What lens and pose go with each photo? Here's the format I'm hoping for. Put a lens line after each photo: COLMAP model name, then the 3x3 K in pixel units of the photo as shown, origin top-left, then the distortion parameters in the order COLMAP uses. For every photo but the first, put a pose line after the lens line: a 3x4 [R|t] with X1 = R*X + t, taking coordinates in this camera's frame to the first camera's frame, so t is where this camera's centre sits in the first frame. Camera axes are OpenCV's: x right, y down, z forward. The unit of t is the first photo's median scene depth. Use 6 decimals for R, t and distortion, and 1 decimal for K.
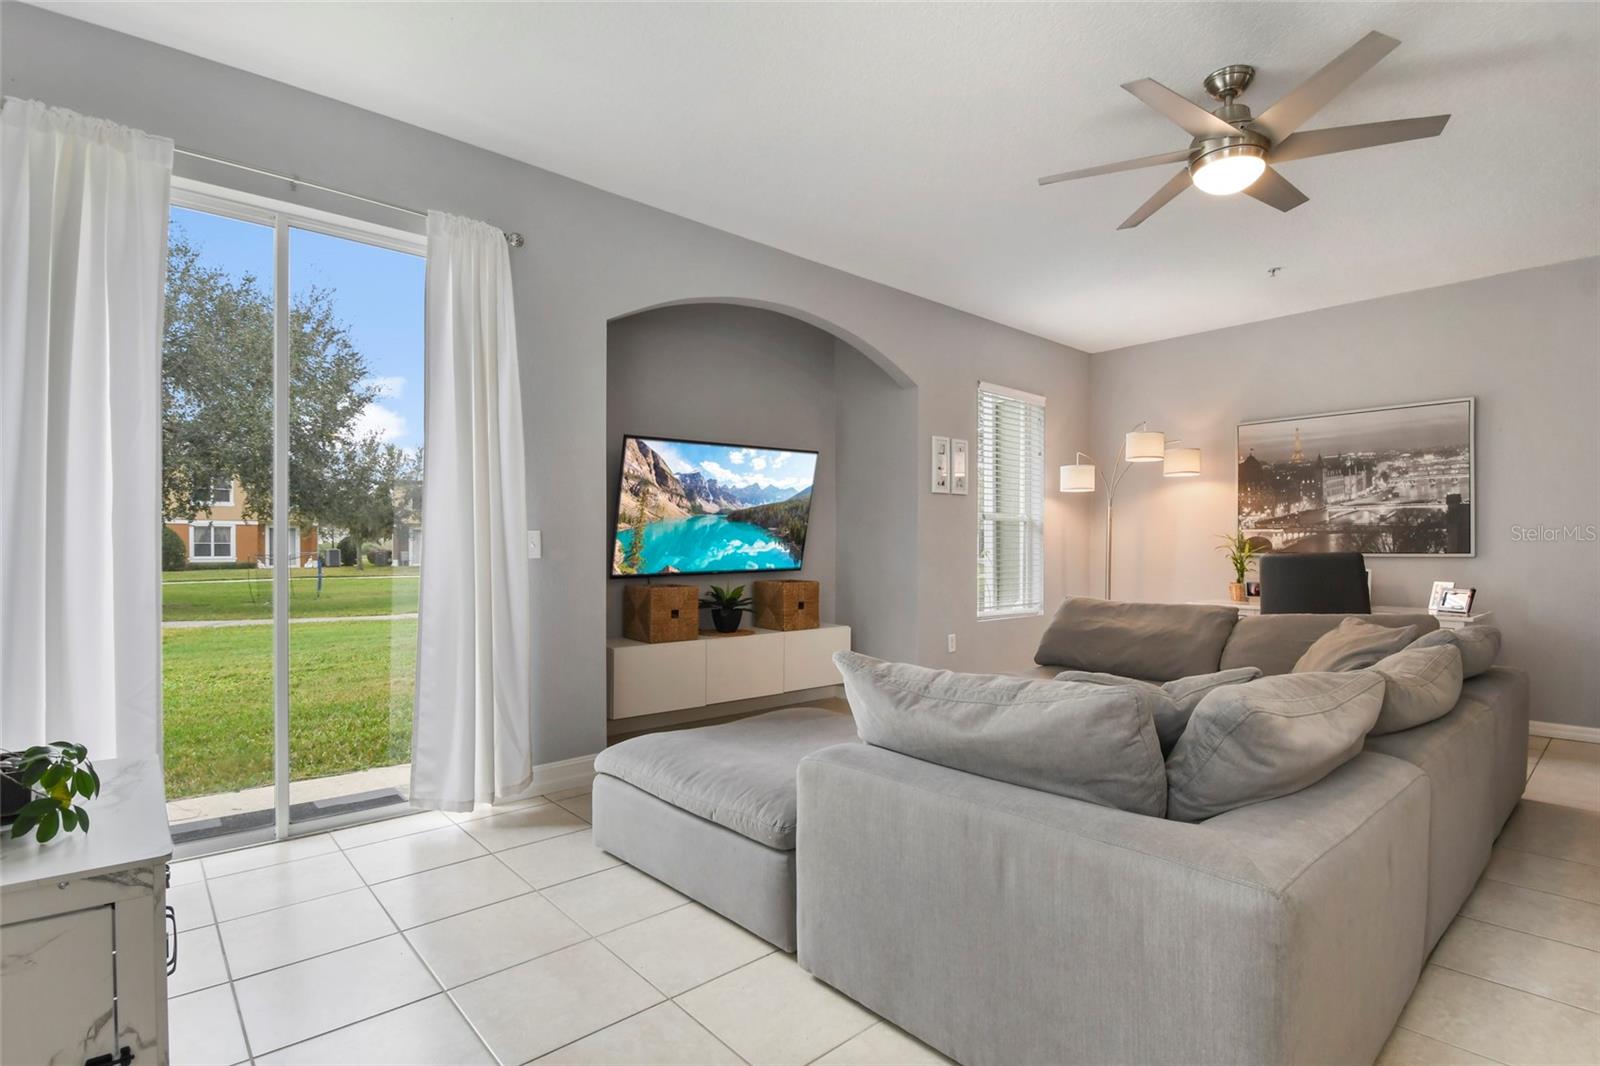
lens RADIAL K [[769.9, 0, 809.7], [0, 769.9, 554.3], [0, 0, 1]] dist [0.010507, -0.020633]
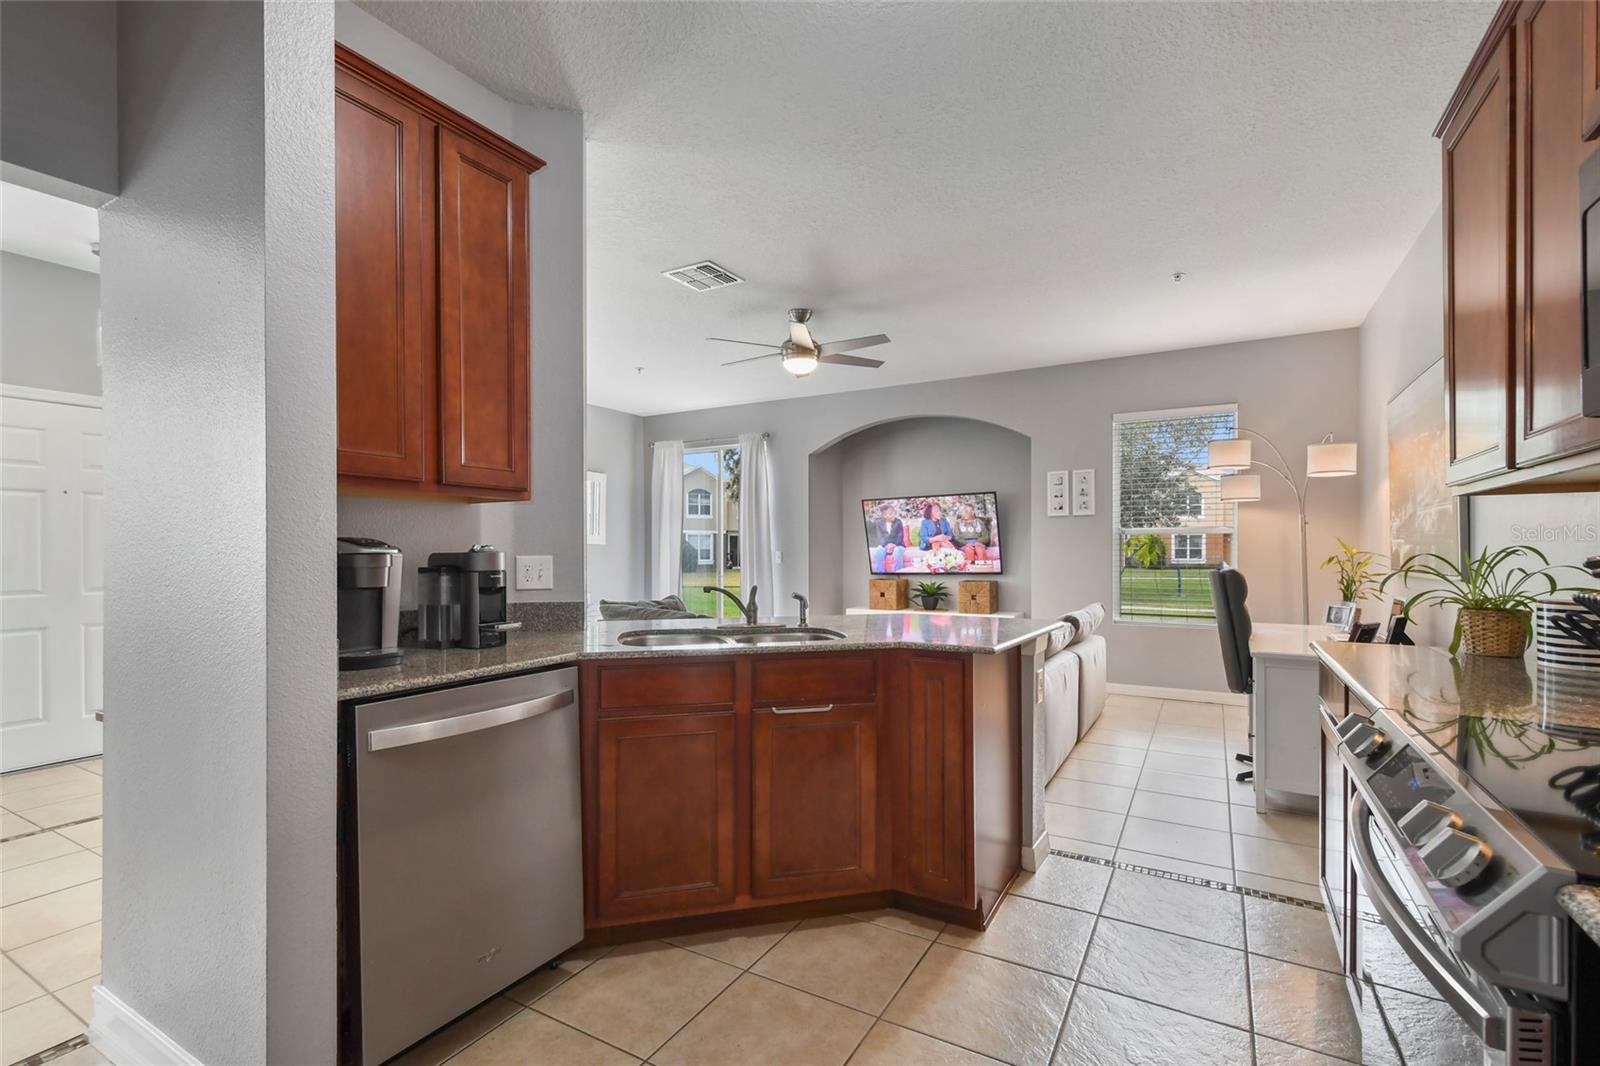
lens RADIAL K [[711.7, 0, 802.9], [0, 711.7, 553.3], [0, 0, 1]] dist [0.012563, -0.000156]
pose [[0.317010, 0.001144, -0.948421, 1.165004], [-0.005514, 0.999985, -0.000637, -0.016255], [0.948406, 0.005432, 0.317012, 0.240891]]
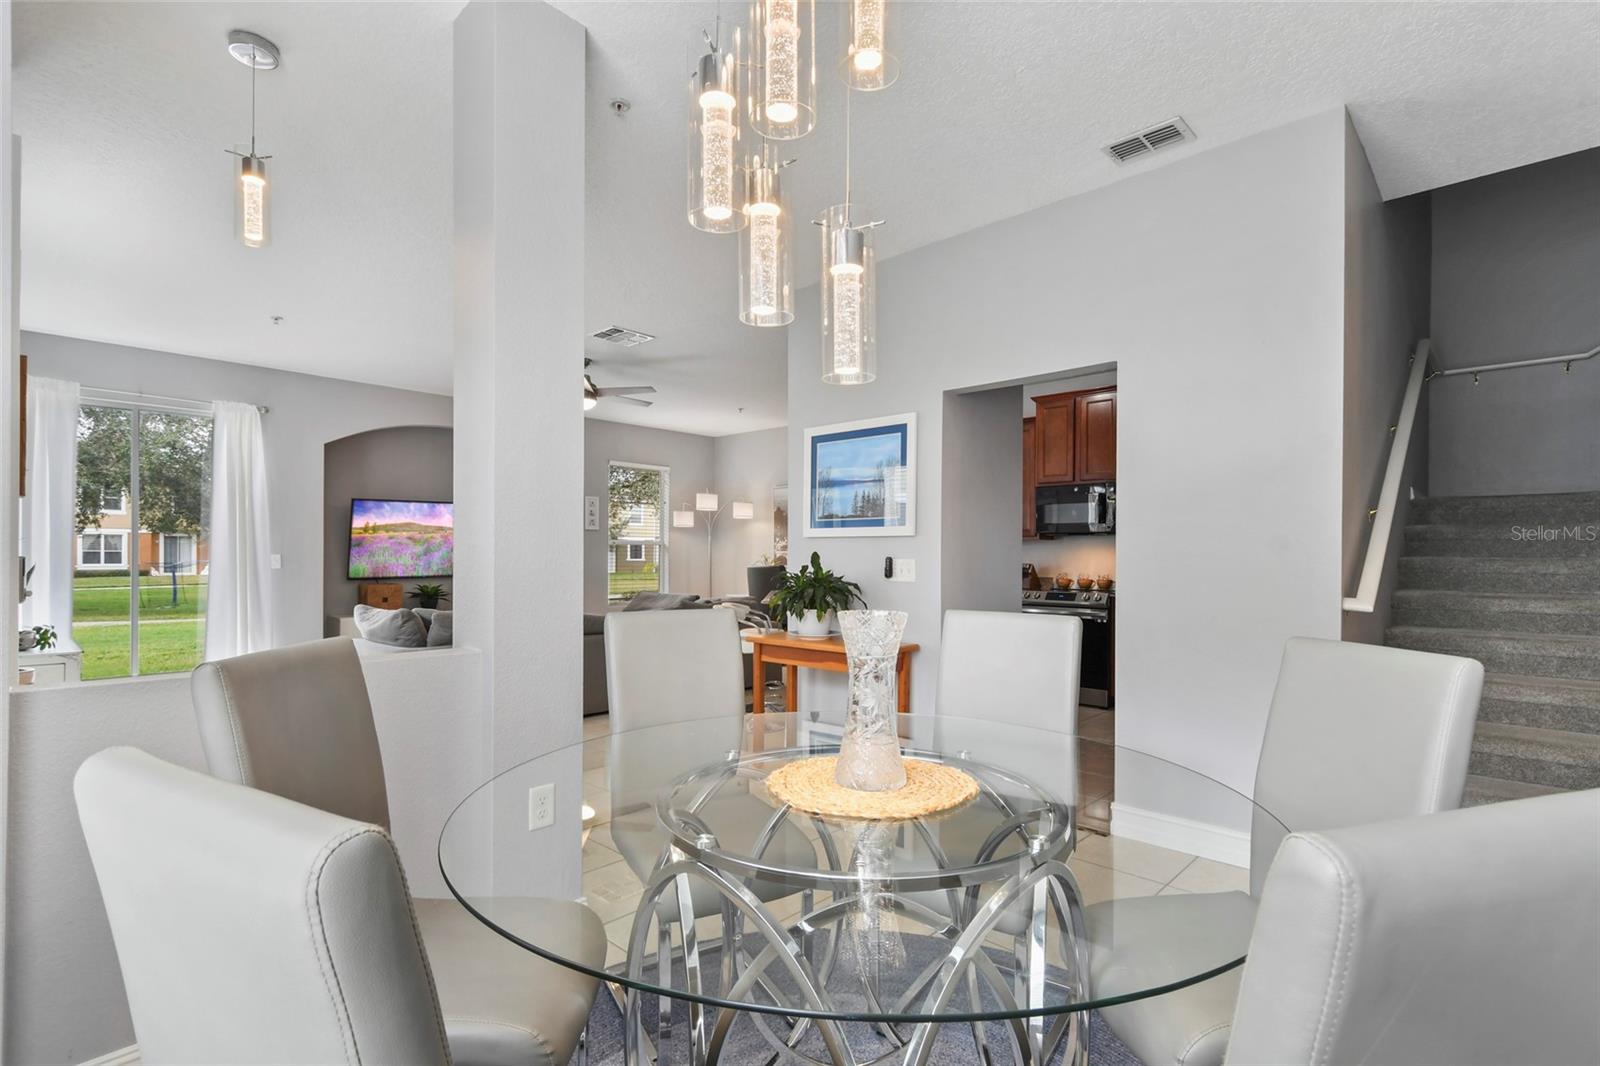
lens RADIAL K [[755.9, 0, 816.6], [0, 755.9, 561.7], [0, 0, 1]] dist [0.001222, -0.000497]
pose [[0.995386, 0.002523, 0.095913, 0.544645], [-0.002391, 0.999996, -0.001492, -0.008126], [-0.095917, 0.001255, 0.995389, -0.693231]]
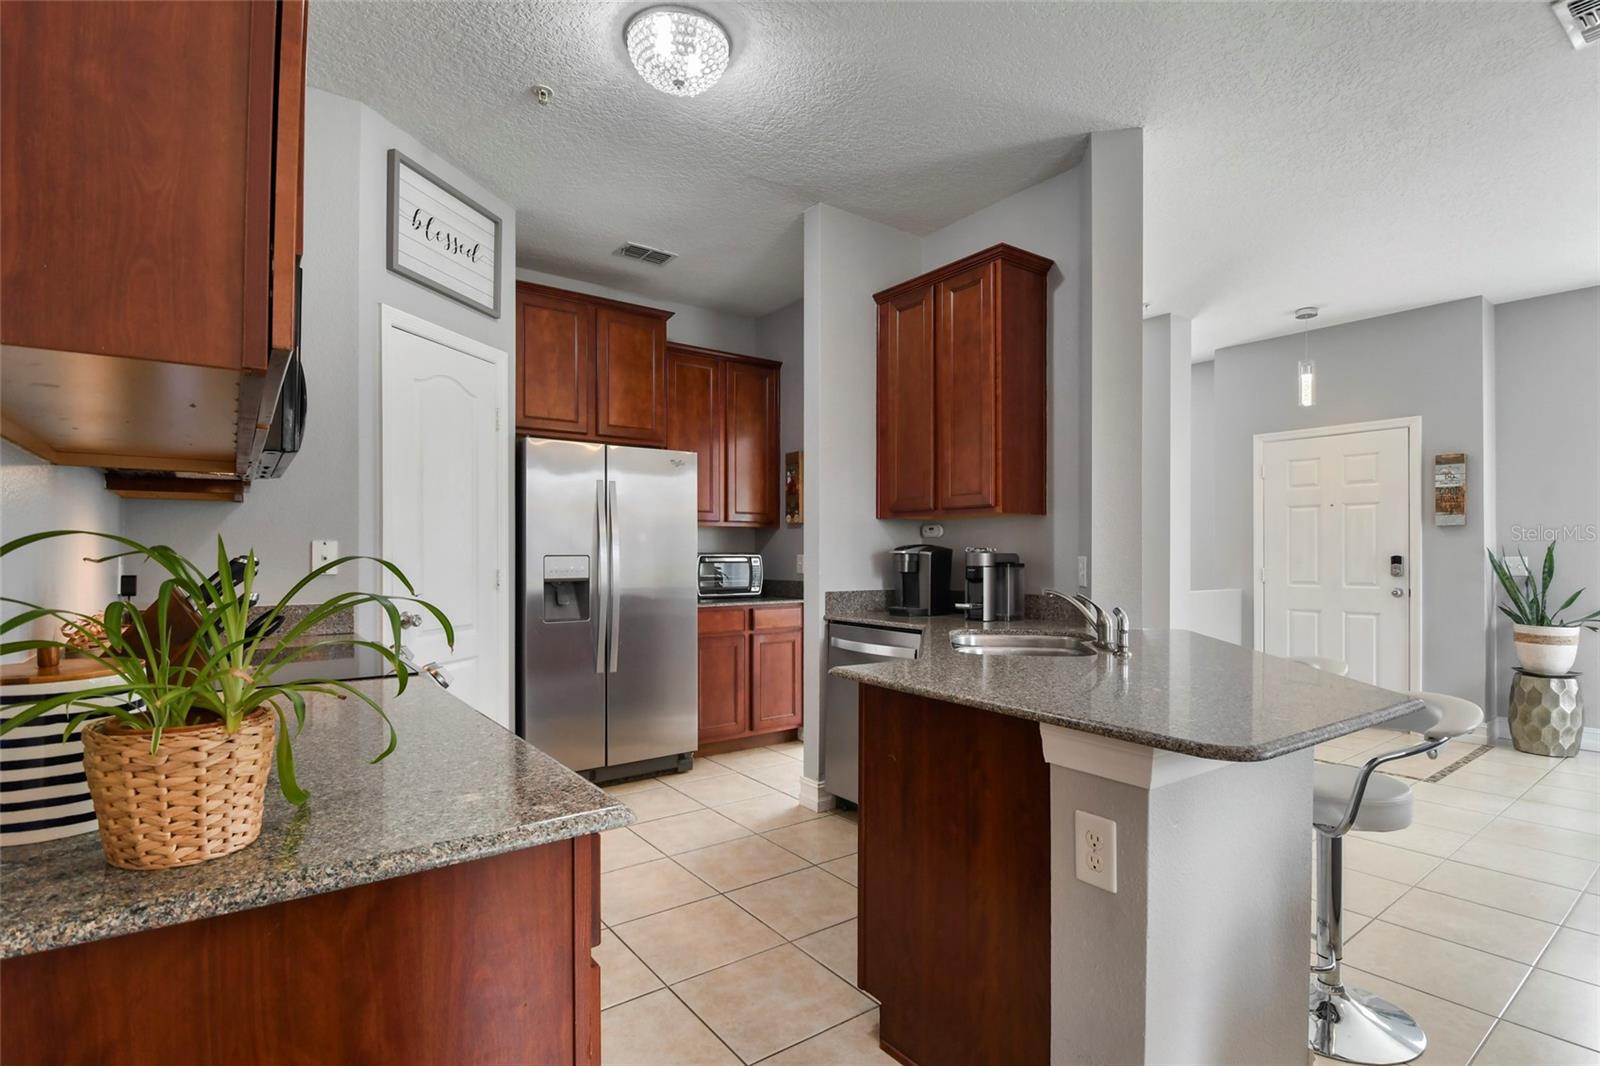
lens RADIAL K [[769.9, 0, 809.7], [0, 769.9, 554.3], [0, 0, 1]] dist [0.010507, -0.020633]
pose [[-0.996755, -0.001867, 0.080473, 0.797849], [-0.001243, 0.999969, 0.007801, -0.019285], [-0.080485, 0.007676, -0.996726, 0.836729]]
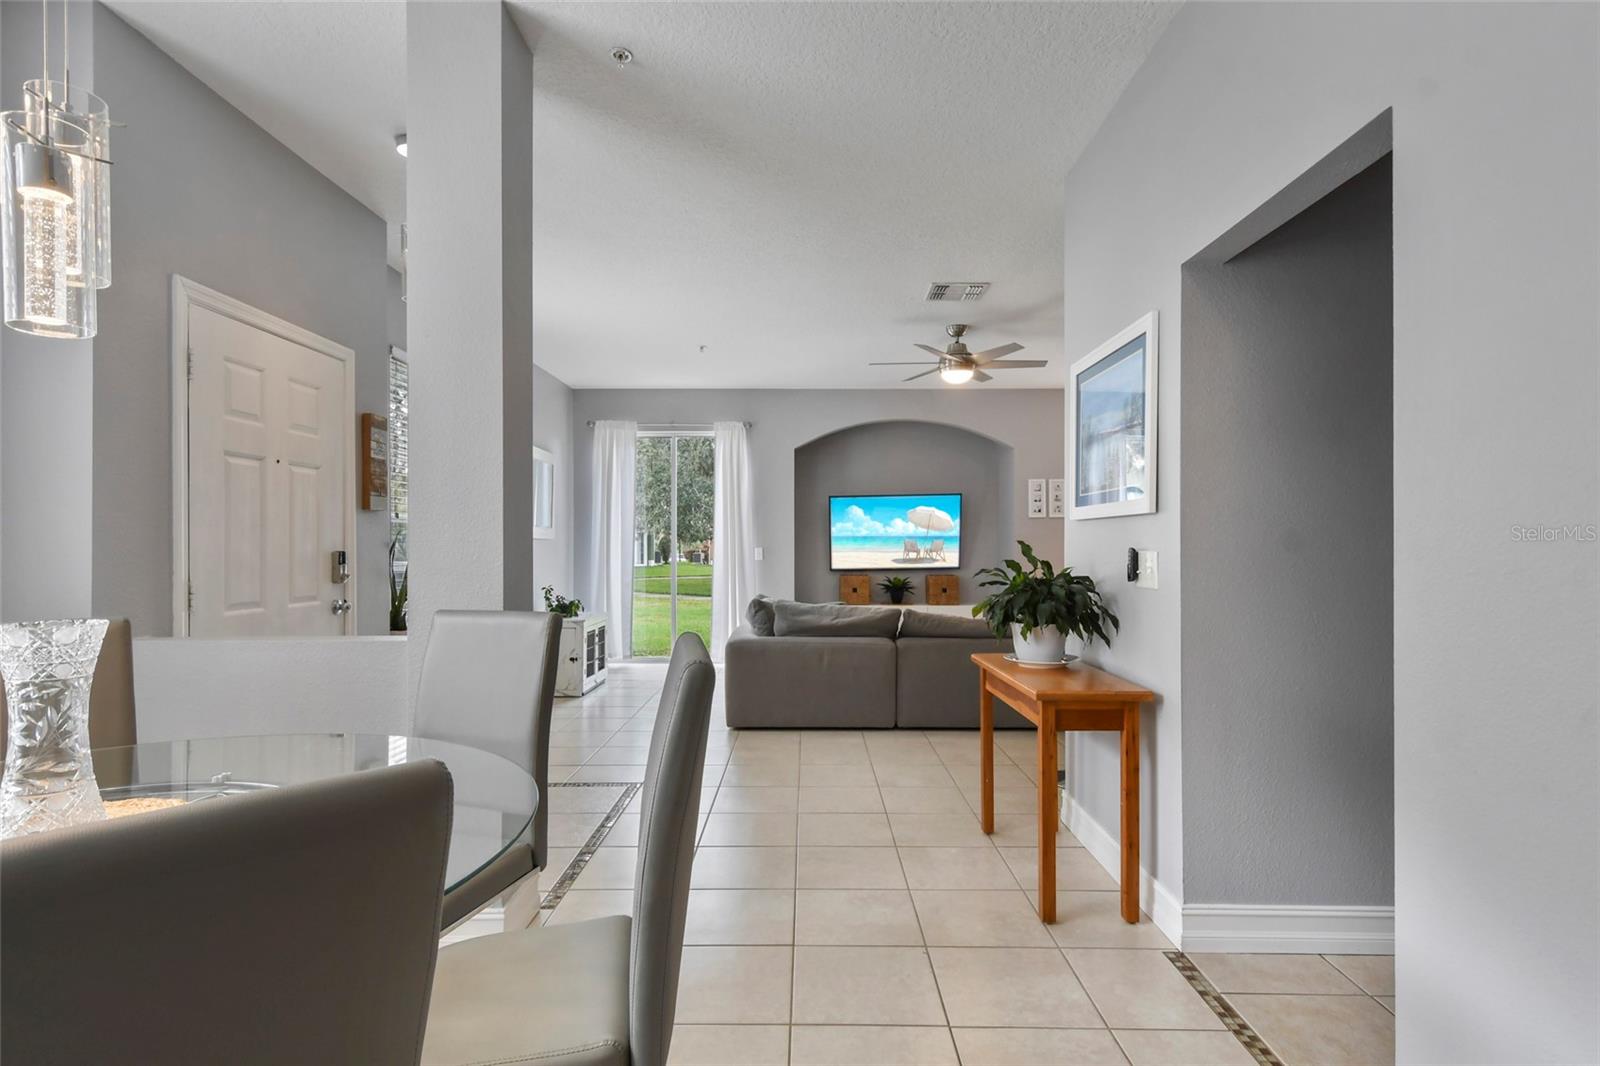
lens RADIAL K [[798.4, 0, 805.8], [0, 798.4, 551.1], [0, 0, 1]] dist [-0.015741, -0.000036]
pose [[0.745594, -0.001502, -0.666399, 0.878893], [-0.000929, 0.999994, -0.003294, -0.009586], [0.666400, 0.003074, 0.745588, -0.452306]]
